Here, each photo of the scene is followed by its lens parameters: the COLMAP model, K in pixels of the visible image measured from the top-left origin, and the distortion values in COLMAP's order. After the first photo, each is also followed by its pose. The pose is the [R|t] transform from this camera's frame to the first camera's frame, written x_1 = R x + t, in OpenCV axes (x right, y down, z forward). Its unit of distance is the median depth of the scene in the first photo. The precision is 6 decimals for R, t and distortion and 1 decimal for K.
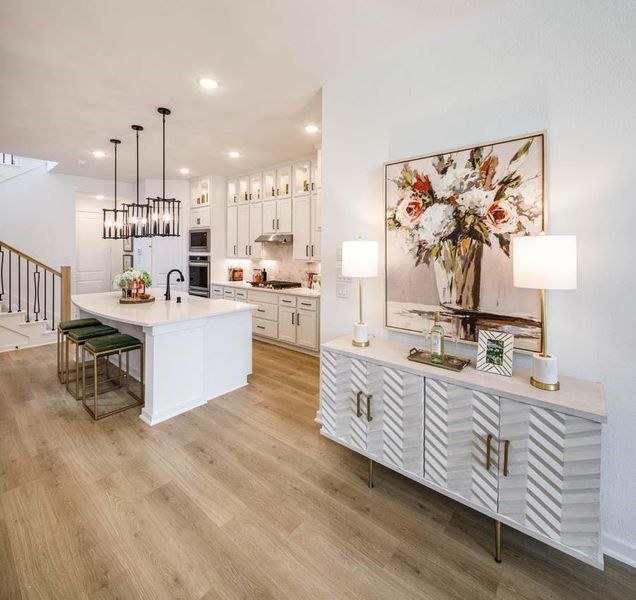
lens RADIAL K [[311.4, 0, 328.4], [0, 311.4, 250.1], [0, 0, 1]] dist [0.001198, -0.000227]
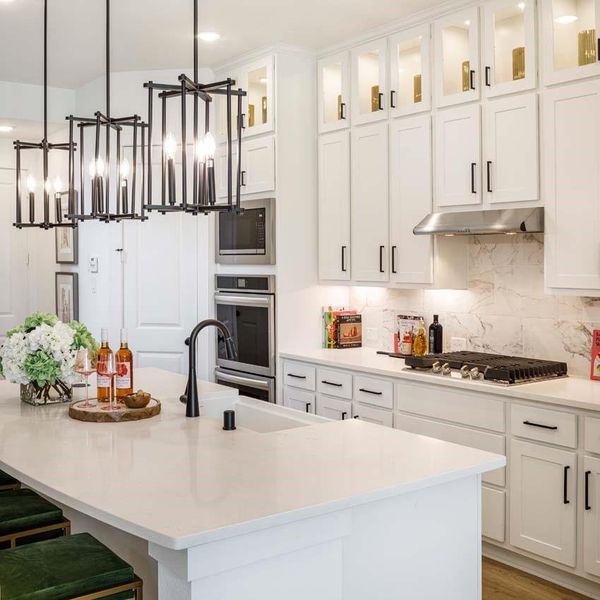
lens RADIAL K [[766.1, 0, 302.7], [0, 766.1, 273.9], [0, 0, 1]] dist [-0.054787, -0.041759]
pose [[0.967764, -0.001004, -0.251858, -0.357627], [0.005825, 0.999814, 0.018395, 0.001833], [0.251792, -0.019269, 0.967589, 0.465707]]
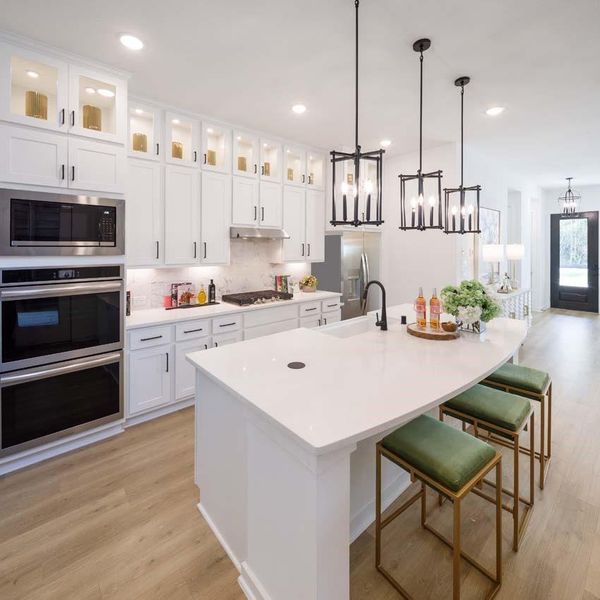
lens RADIAL K [[314.6, 0, 304.7], [0, 314.6, 246.8], [0, 0, 1]] dist [-0.001143, -0.000429]
pose [[0.153049, 0.000895, 0.988218, -2.068376], [0.001624, 0.999998, -0.001157, -0.011365], [-0.988217, 0.001782, 0.153047, 1.860773]]
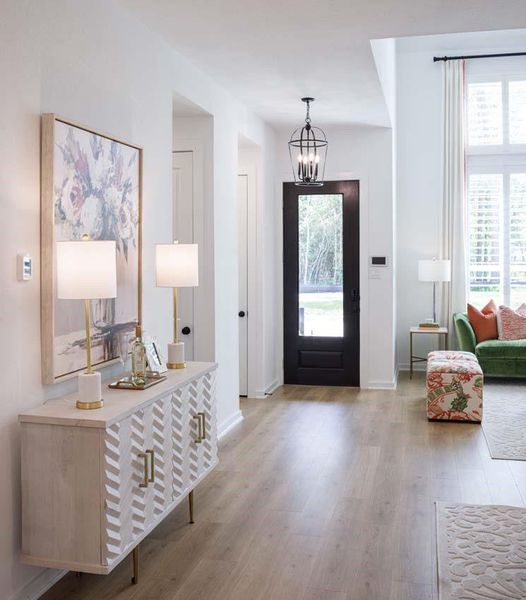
lens RADIAL K [[661.9, 0, 263.7], [0, 661.9, 262.7], [0, 0, 1]] dist [-0.063614, 0.049703]
pose [[-0.425555, -0.004614, 0.904921, -1.192129], [0.007602, 0.999933, 0.008673, 0.006289], [-0.904901, 0.010570, -0.425491, 1.199453]]
